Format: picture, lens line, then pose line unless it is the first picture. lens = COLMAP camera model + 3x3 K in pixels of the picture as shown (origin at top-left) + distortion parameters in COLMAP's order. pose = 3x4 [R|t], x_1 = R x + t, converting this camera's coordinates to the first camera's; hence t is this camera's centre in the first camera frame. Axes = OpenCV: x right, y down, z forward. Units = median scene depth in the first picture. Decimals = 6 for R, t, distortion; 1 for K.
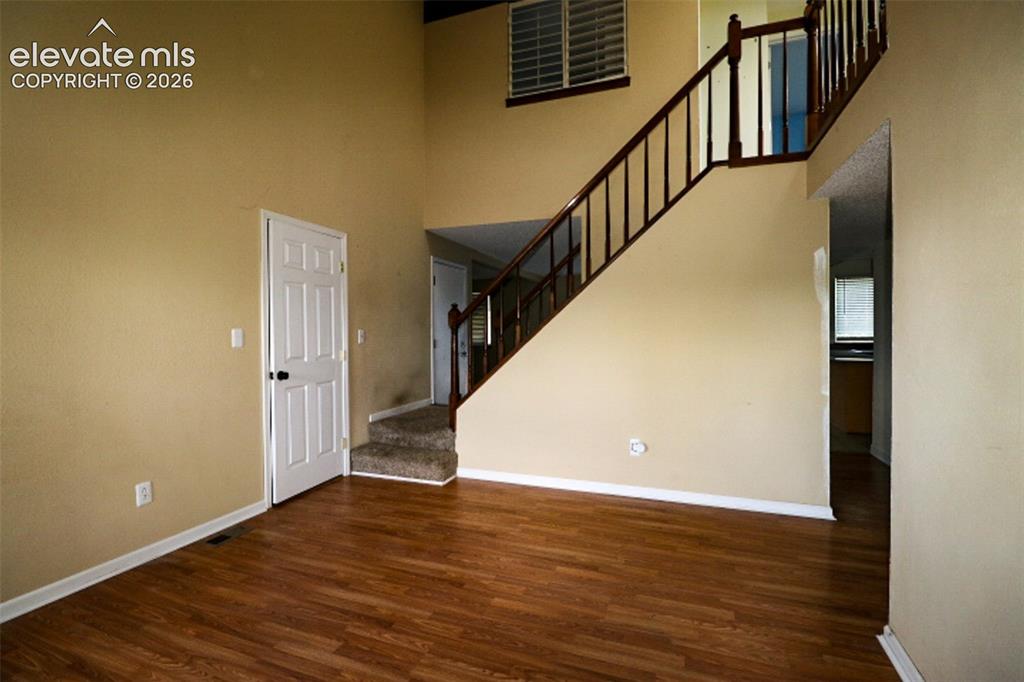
lens RADIAL K [[481.7, 0, 505.4], [0, 481.7, 333.9], [0, 0, 1]] dist [-0.028625, -0.000180]
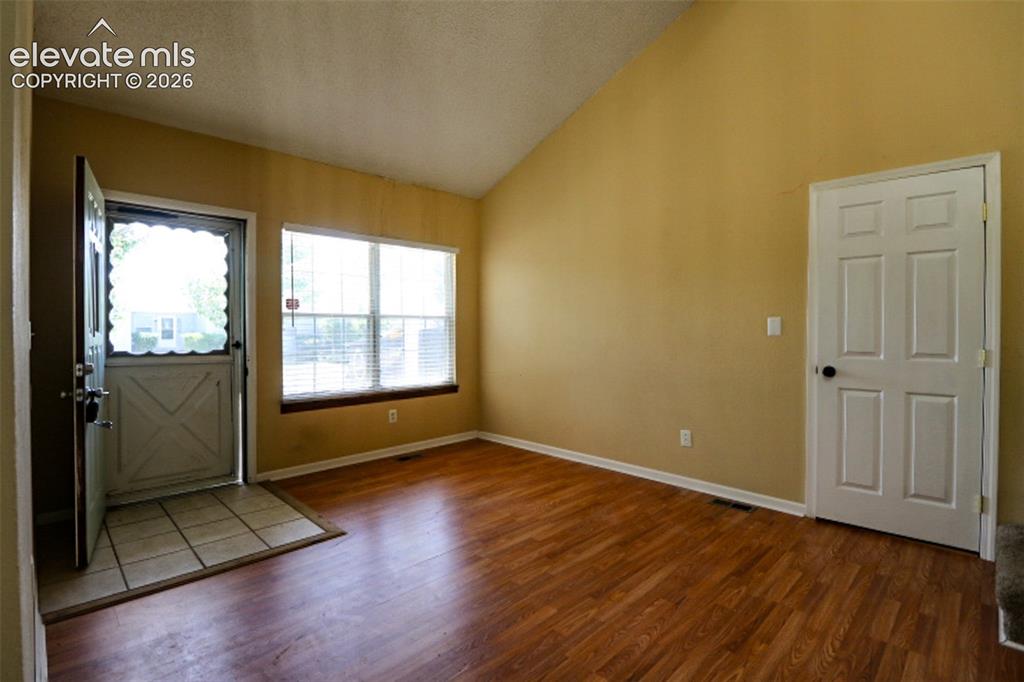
lens RADIAL K [[481.7, 0, 505.4], [0, 481.7, 333.9], [0, 0, 1]] dist [-0.028625, -0.000180]
pose [[-0.423027, 0.010673, -0.906054, 0.702894], [-0.017290, 0.999653, 0.019848, 0.018433], [0.905952, 0.024062, -0.422696, 1.095192]]
